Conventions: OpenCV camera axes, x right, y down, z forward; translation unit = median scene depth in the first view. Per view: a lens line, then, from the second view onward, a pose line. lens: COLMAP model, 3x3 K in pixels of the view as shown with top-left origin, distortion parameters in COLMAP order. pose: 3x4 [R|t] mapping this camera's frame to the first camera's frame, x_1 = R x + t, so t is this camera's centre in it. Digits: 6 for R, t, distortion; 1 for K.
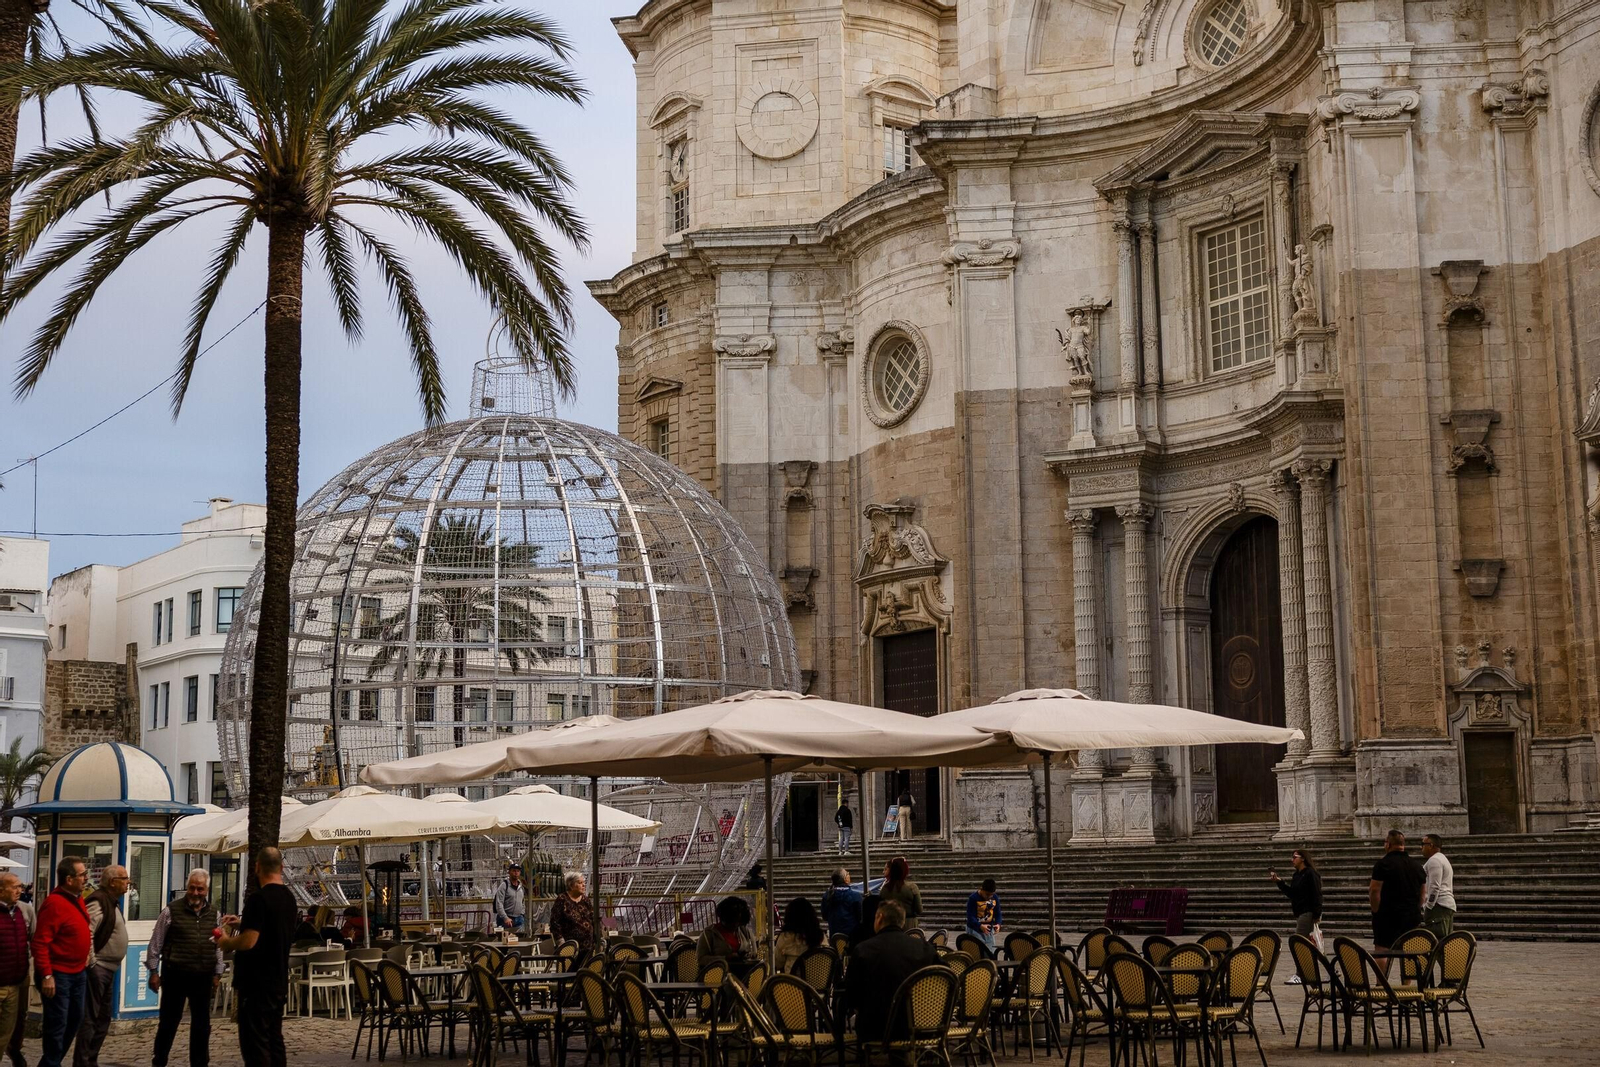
lens RADIAL K [[2233.1, 0, 798.4], [0, 2233.1, 532.4], [0, 0, 1]] dist [0.040819, 0.000000]
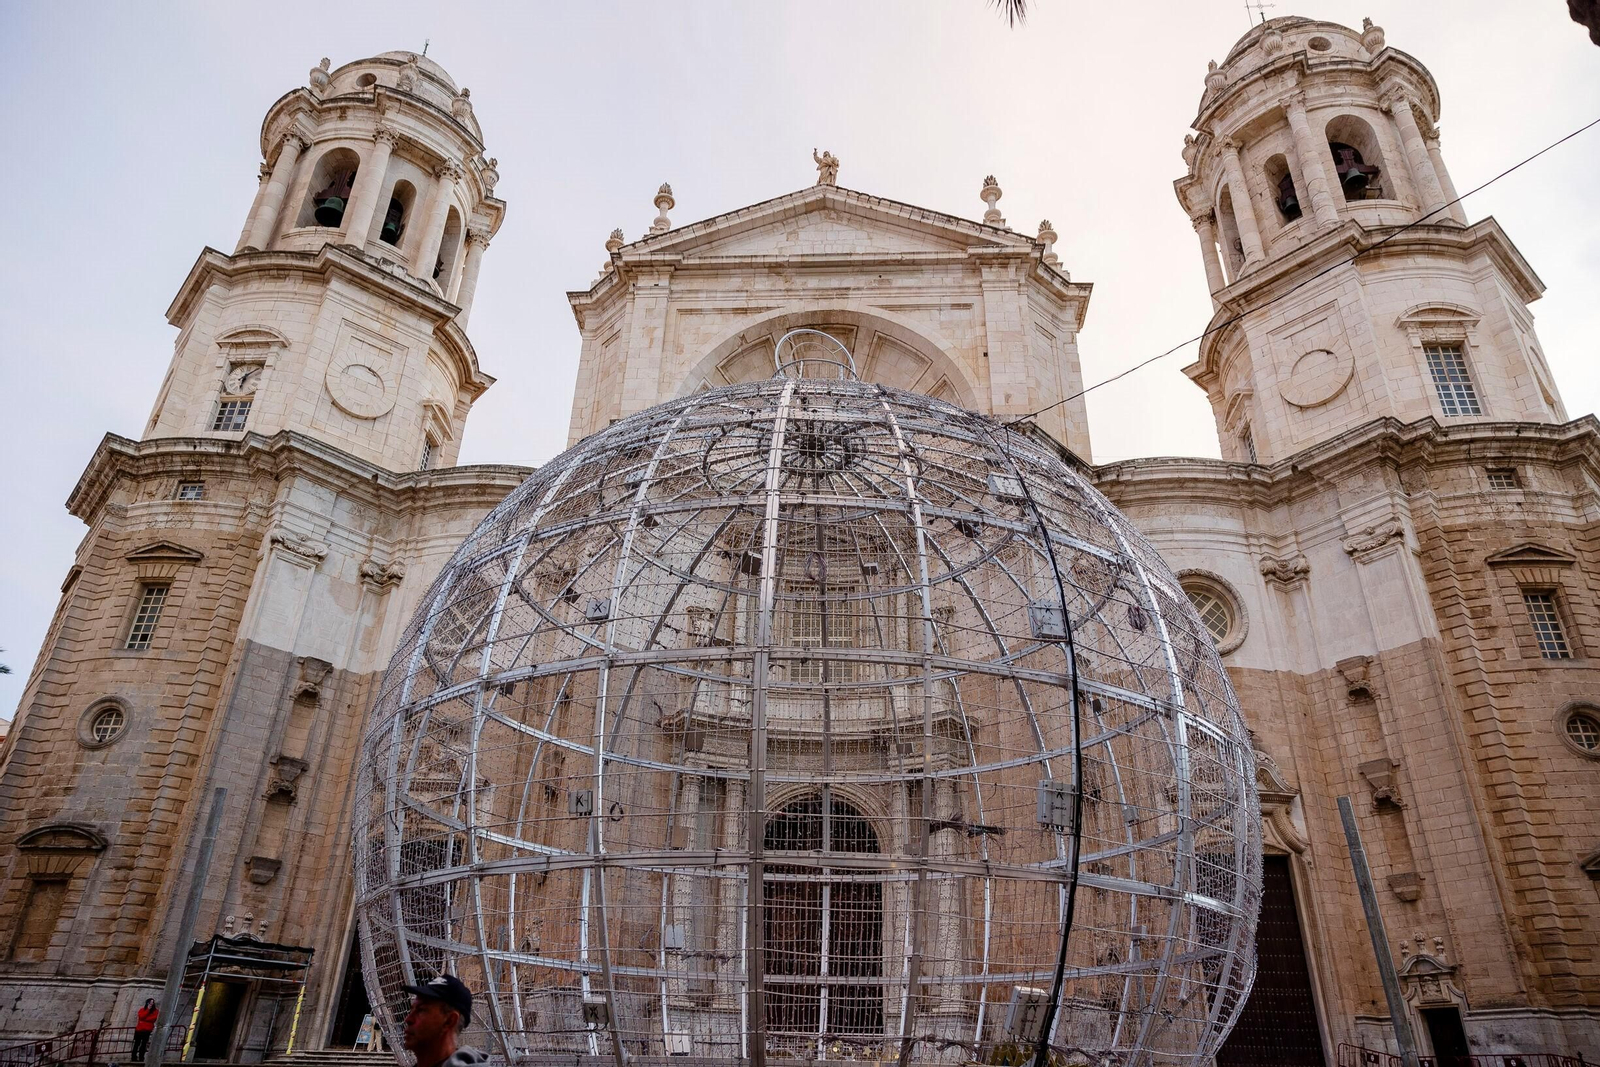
lens RADIAL K [[1067.6, 0, 800.1], [0, 1067.6, 539.2], [0, 0, 1]] dist [0.006303, 0.002762]
pose [[0.614026, 0.397259, 0.682024, -0.232470], [-0.157635, 0.908417, -0.387208, 0.078226], [-0.773384, 0.130245, 0.620414, 0.488970]]
